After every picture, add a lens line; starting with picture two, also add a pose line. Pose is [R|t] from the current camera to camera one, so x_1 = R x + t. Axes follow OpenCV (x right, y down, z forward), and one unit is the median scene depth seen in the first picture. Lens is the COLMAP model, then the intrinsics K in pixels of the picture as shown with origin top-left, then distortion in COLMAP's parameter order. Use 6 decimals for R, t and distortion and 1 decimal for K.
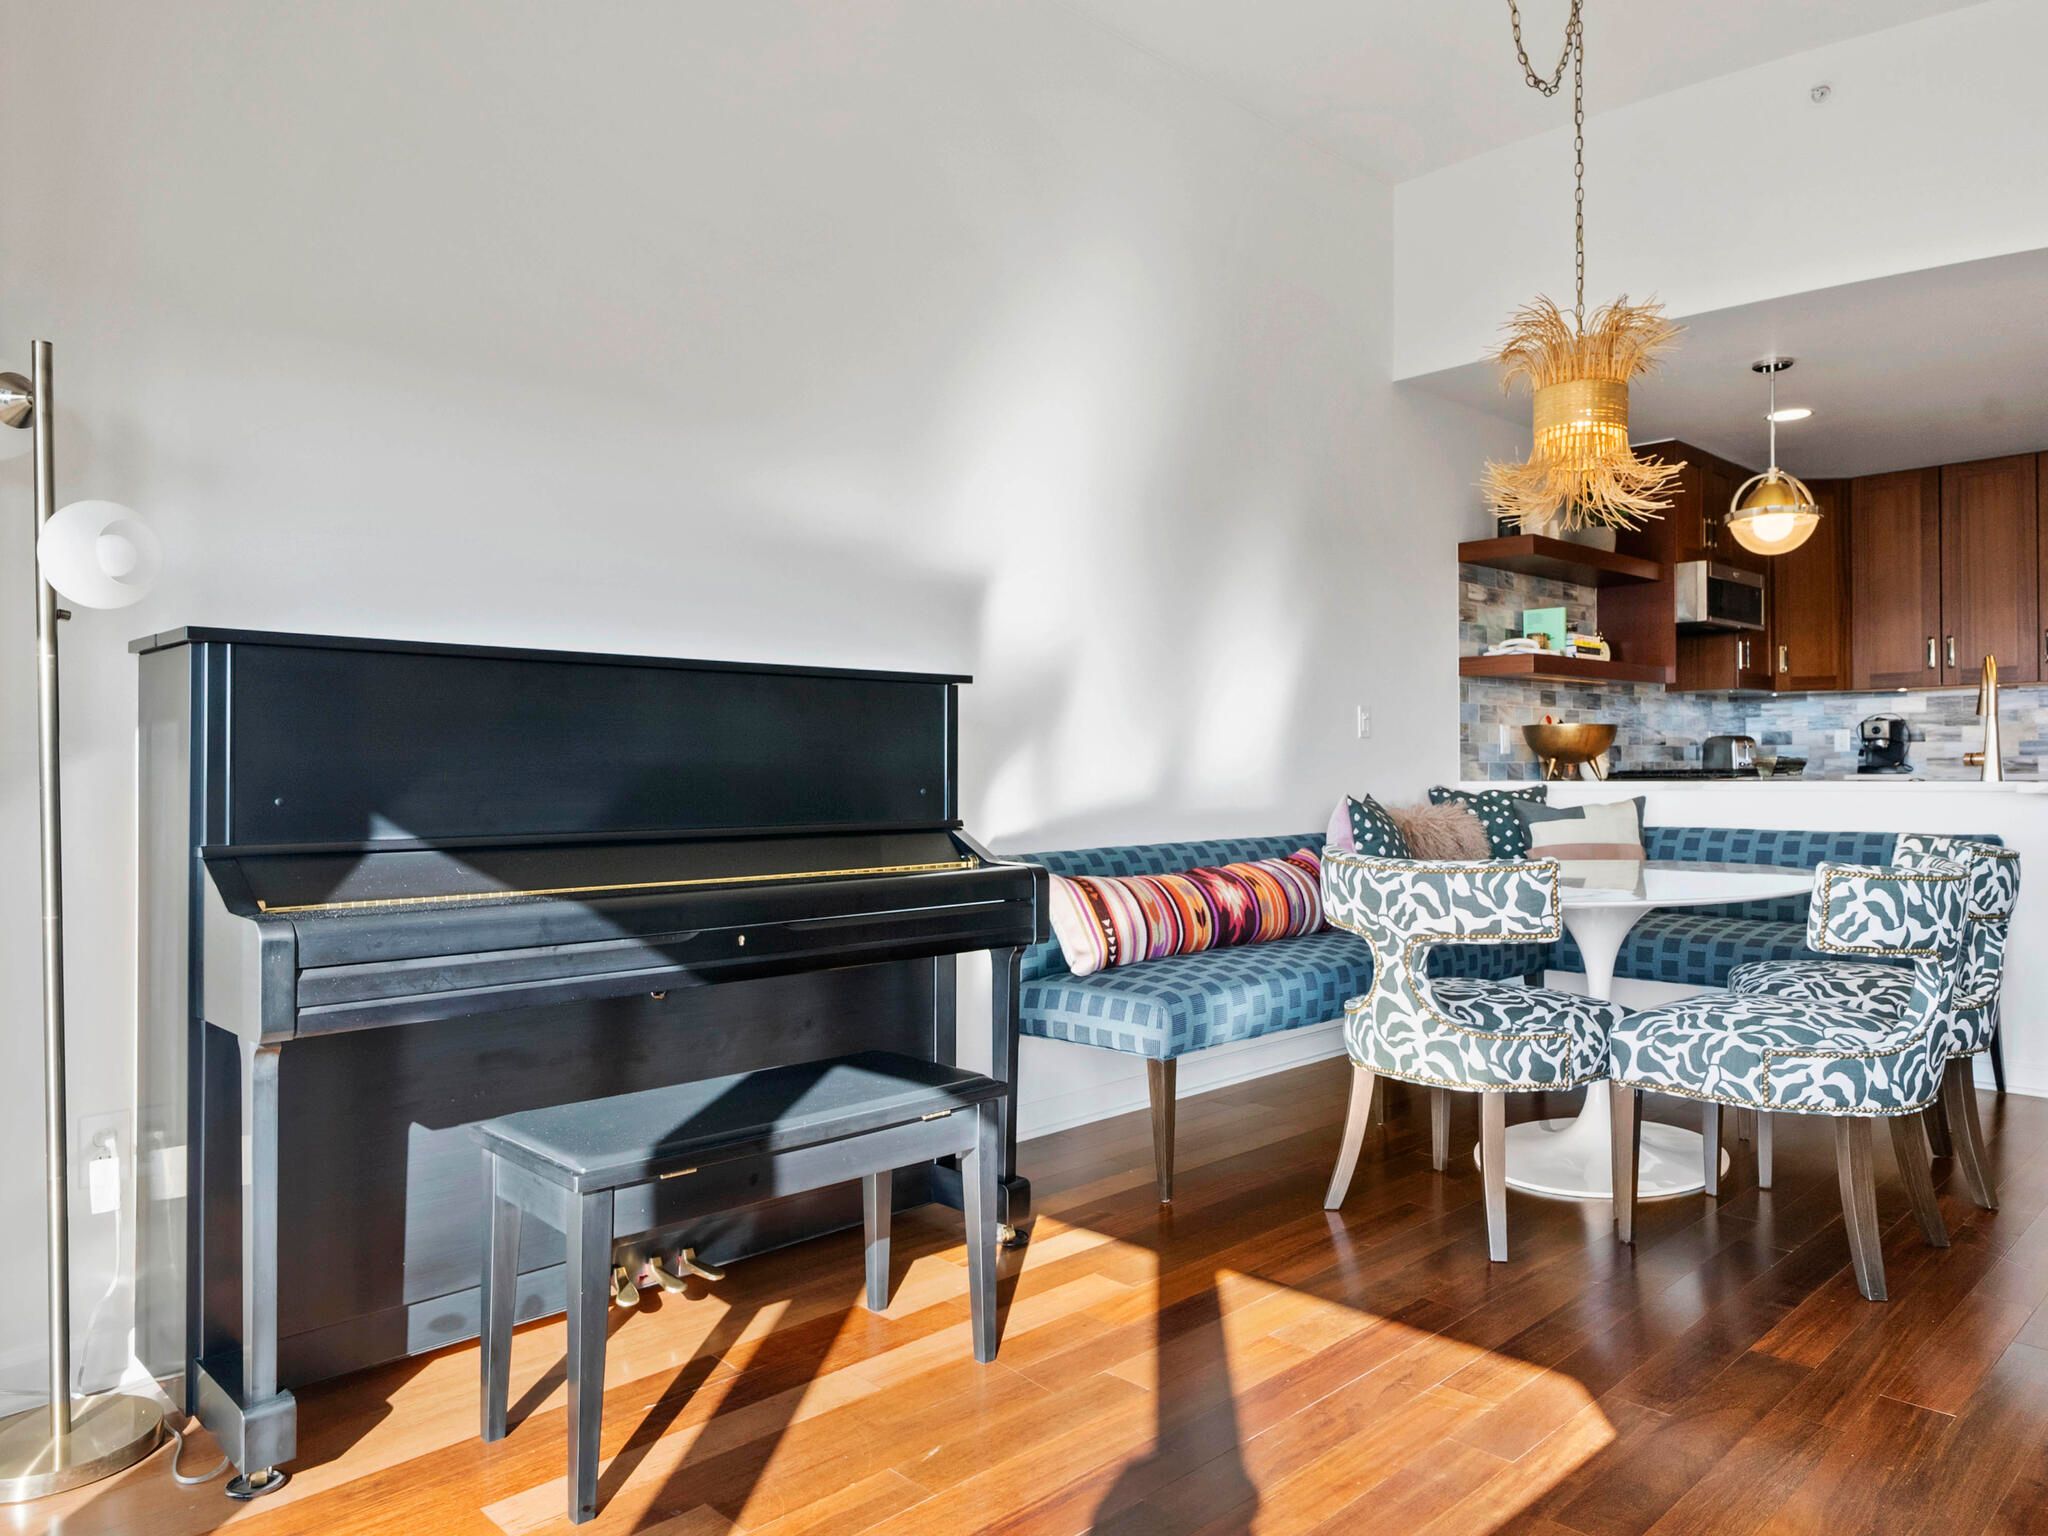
lens RADIAL K [[1377.1, 0, 1016.7], [0, 1377.1, 777.7], [0, 0, 1]] dist [0.003244, 0.000658]
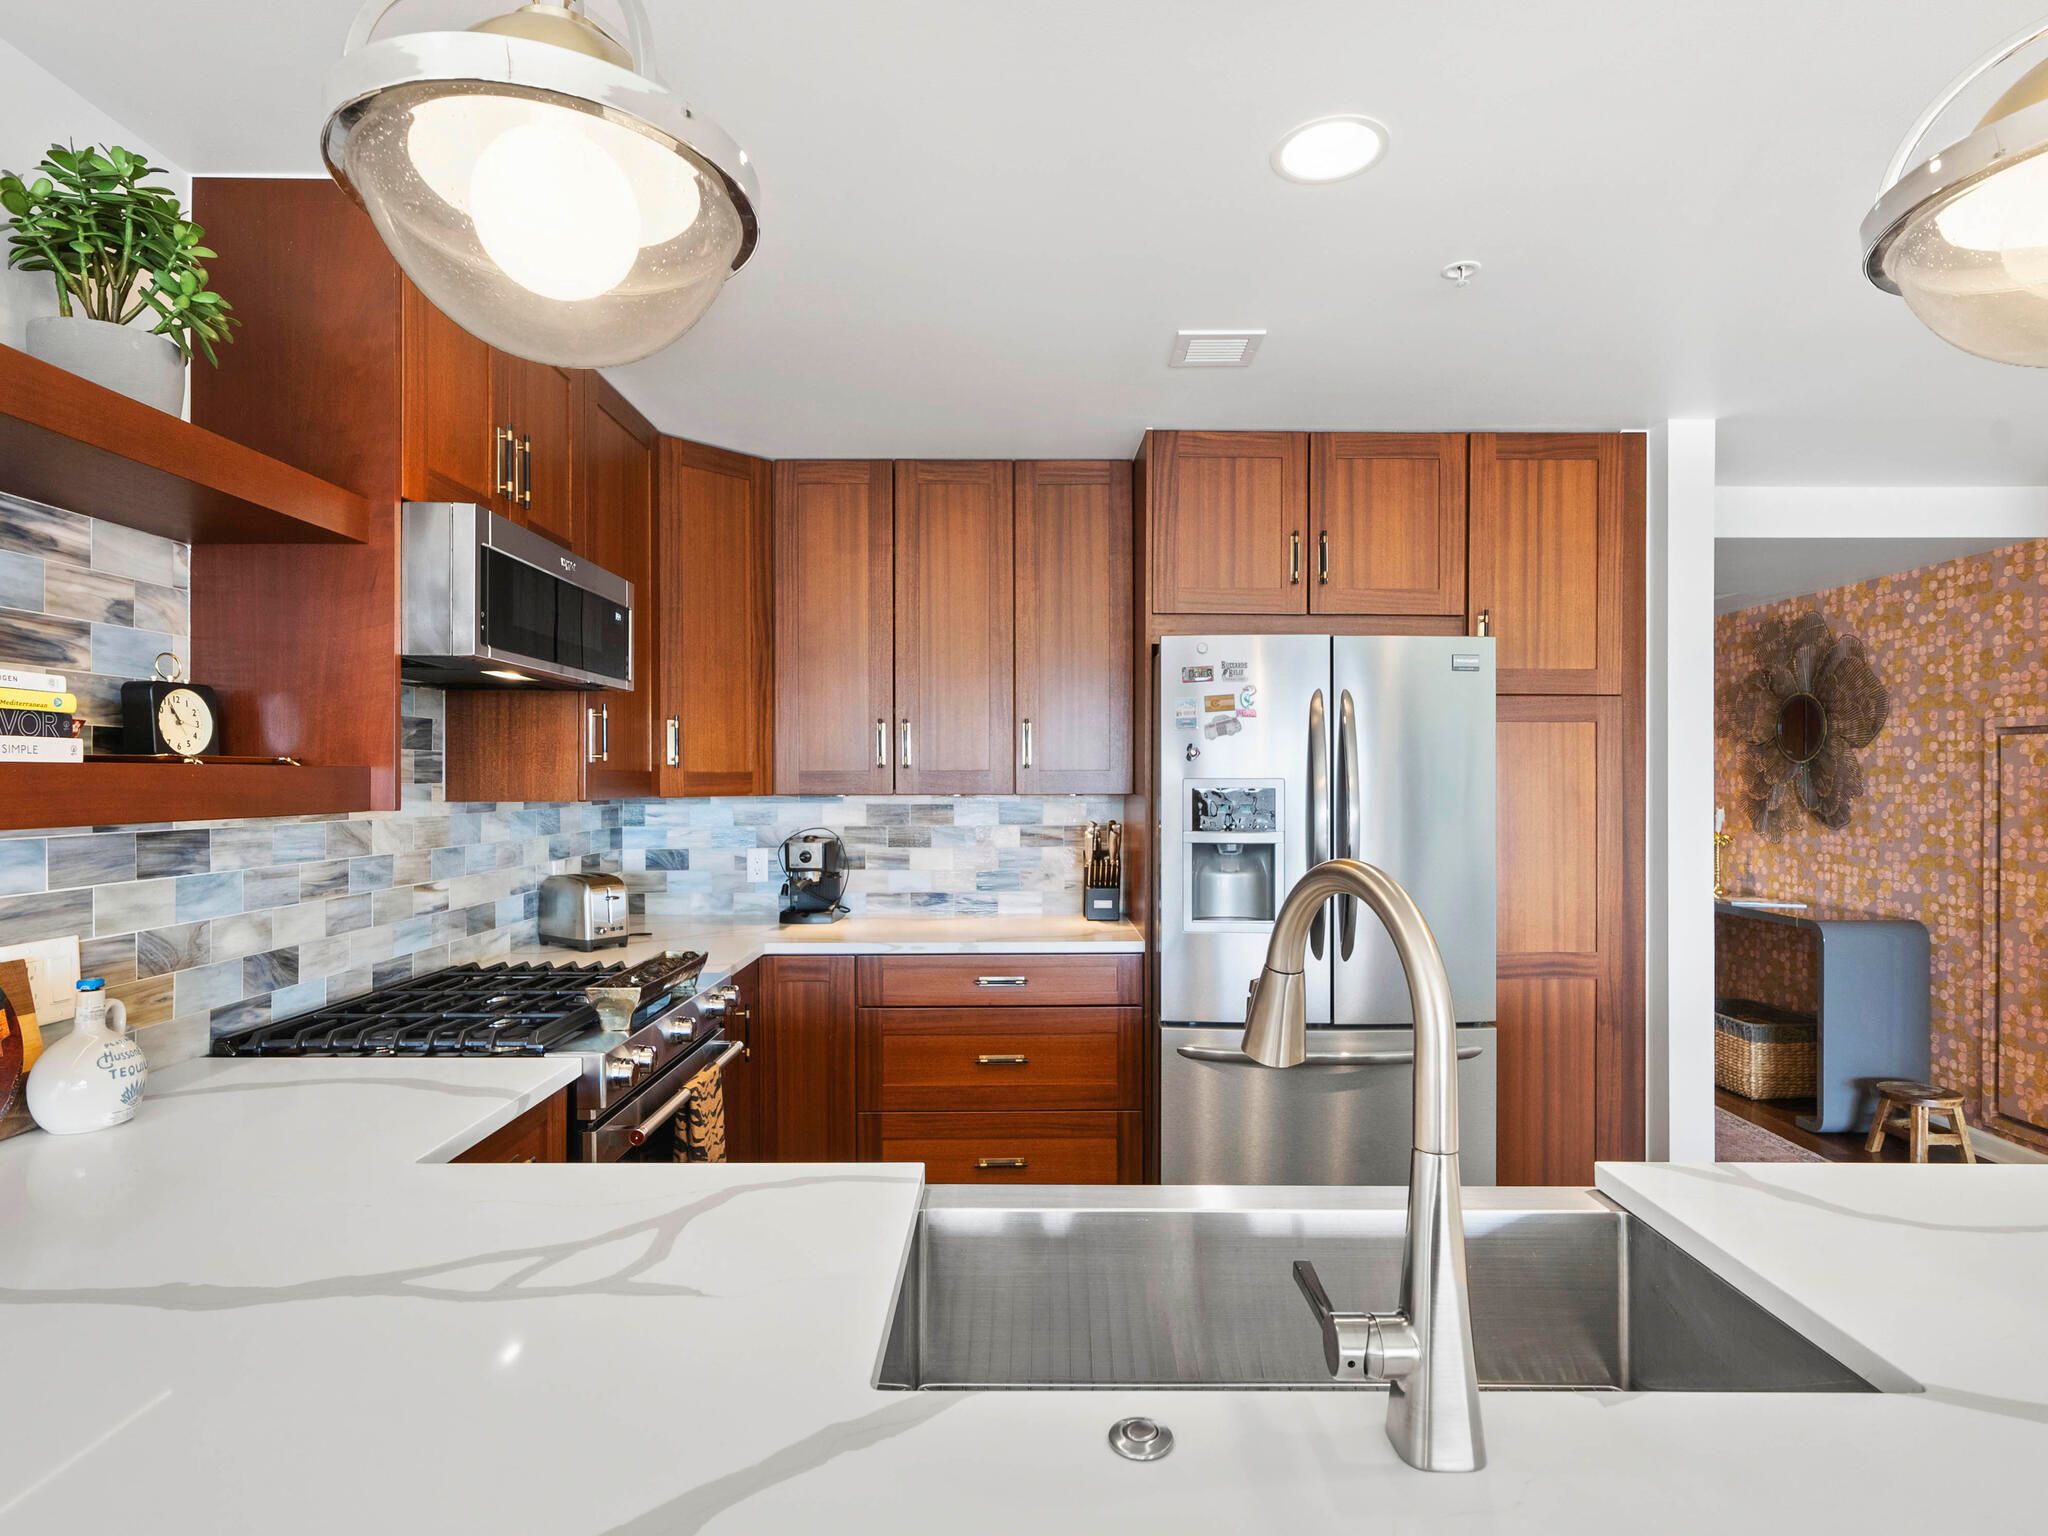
lens RADIAL K [[1065.2, 0, 1025.4], [0, 1065.2, 778.3], [0, 0, 1]] dist [0.001131, 0.000457]
pose [[0.694539, 0.012888, 0.719340, 0.651399], [-0.002812, 0.999881, -0.015200, -0.124394], [-0.719450, 0.008534, 0.694492, 1.125360]]
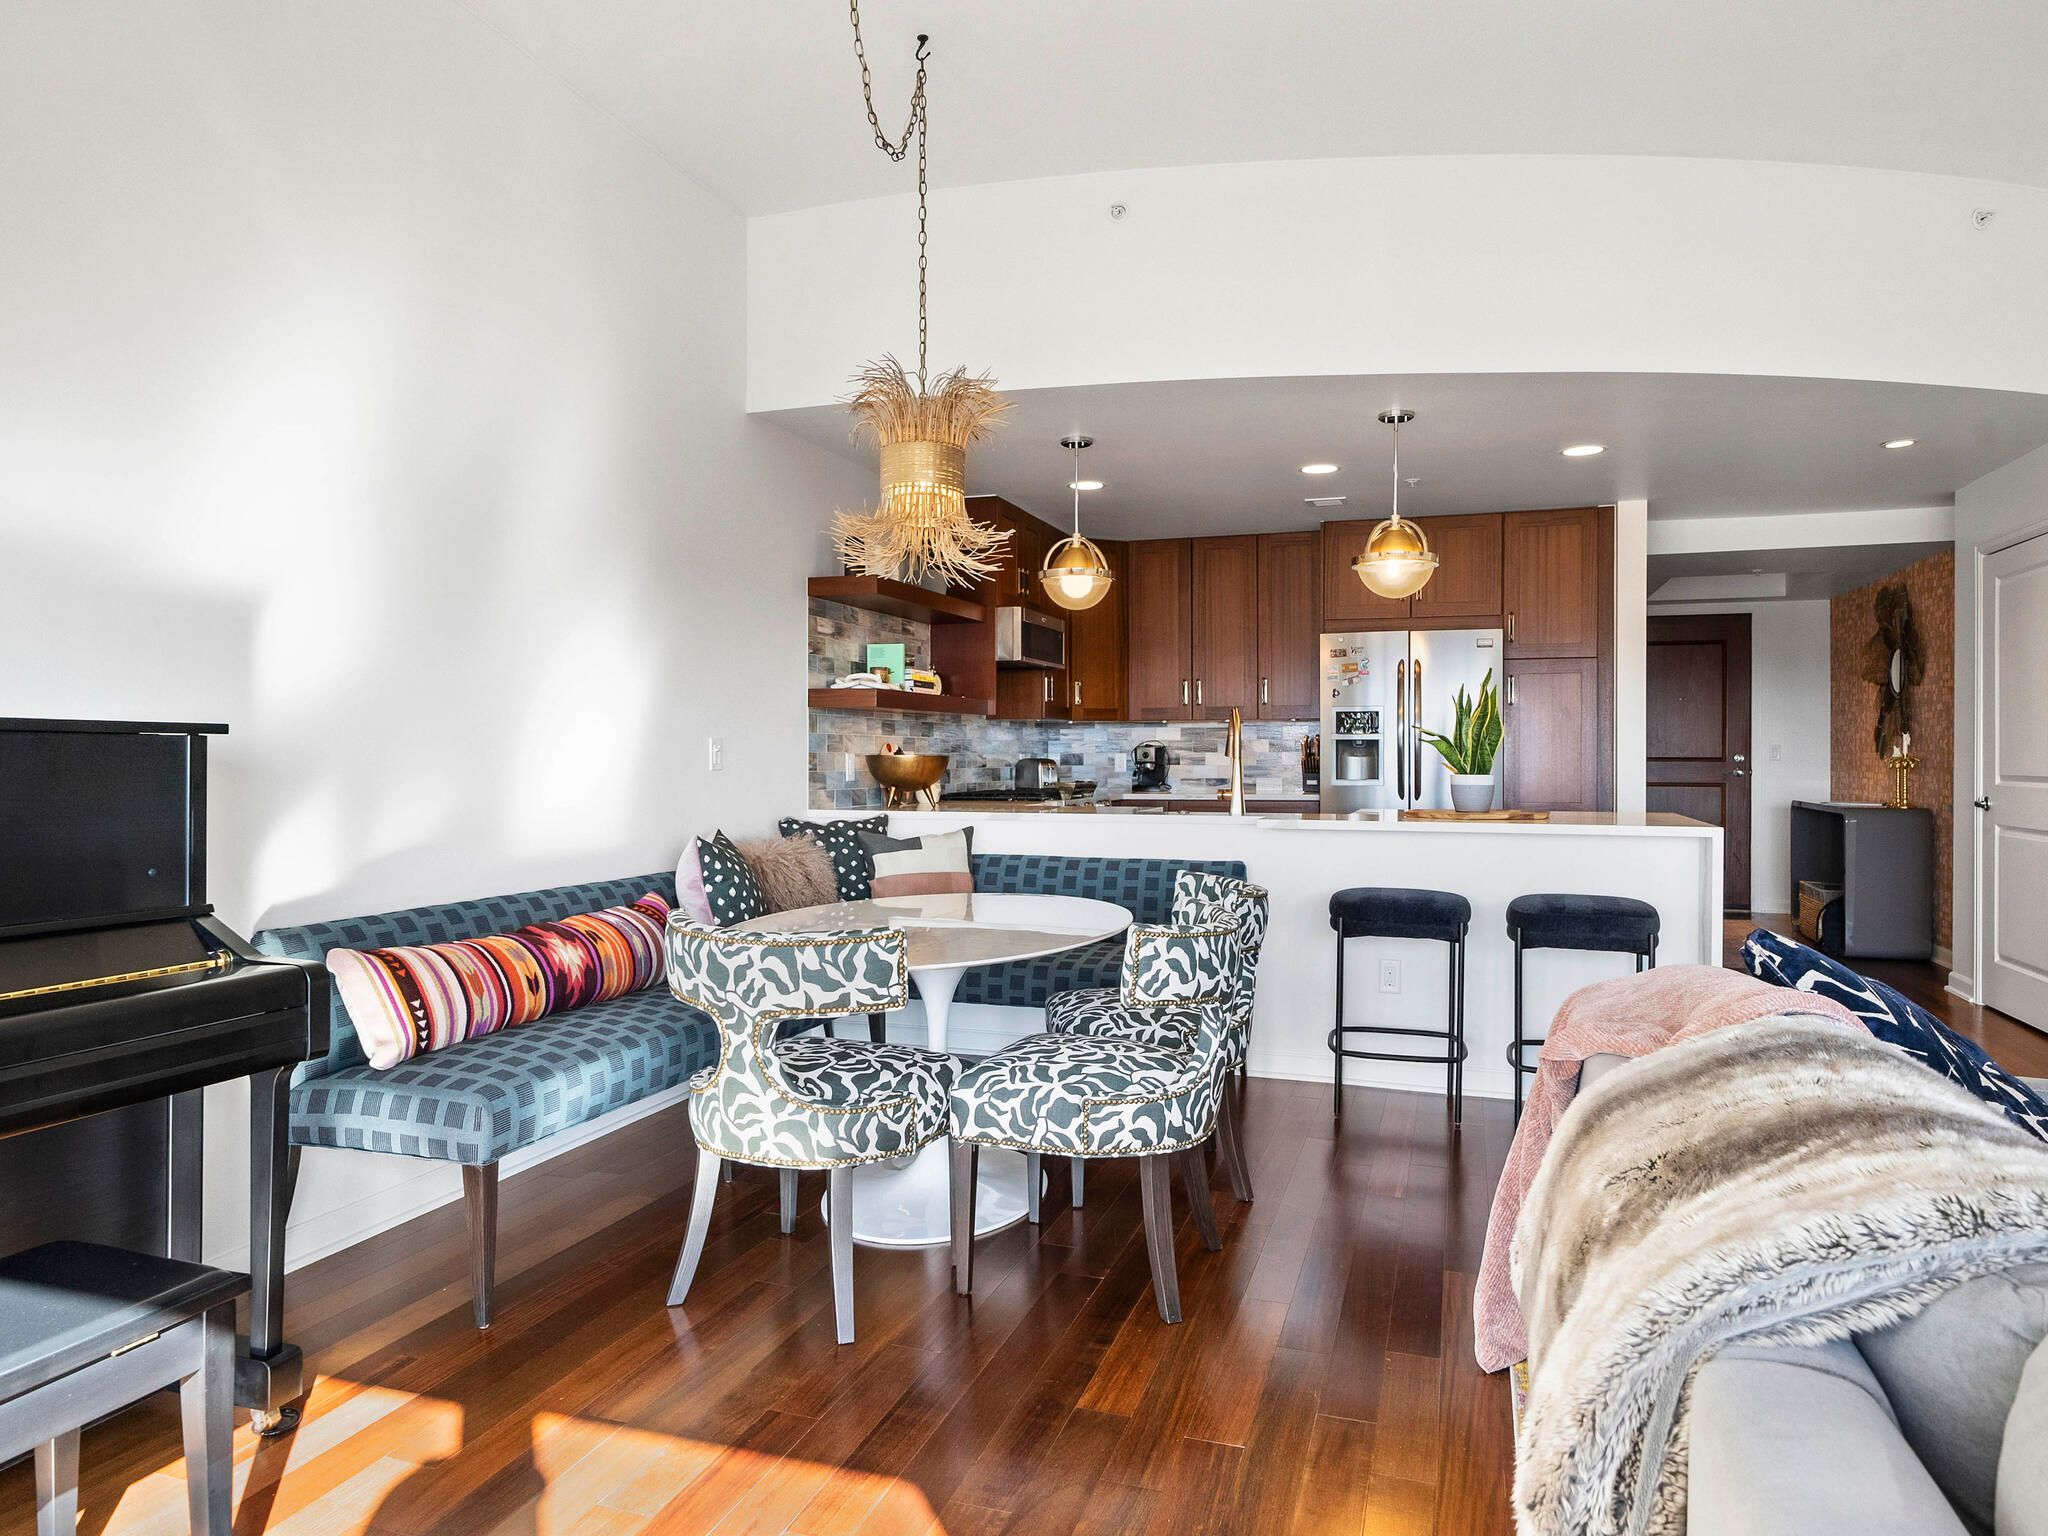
lens RADIAL K [[1303.7, 0, 1013.9], [0, 1303.7, 767.6], [0, 0, 1]] dist [-0.003720, 0.001929]
pose [[0.892140, 0.005045, 0.451730, 0.028937], [-0.005229, 0.999986, -0.000842, -0.043205], [-0.451728, -0.001611, 0.892154, 0.096155]]
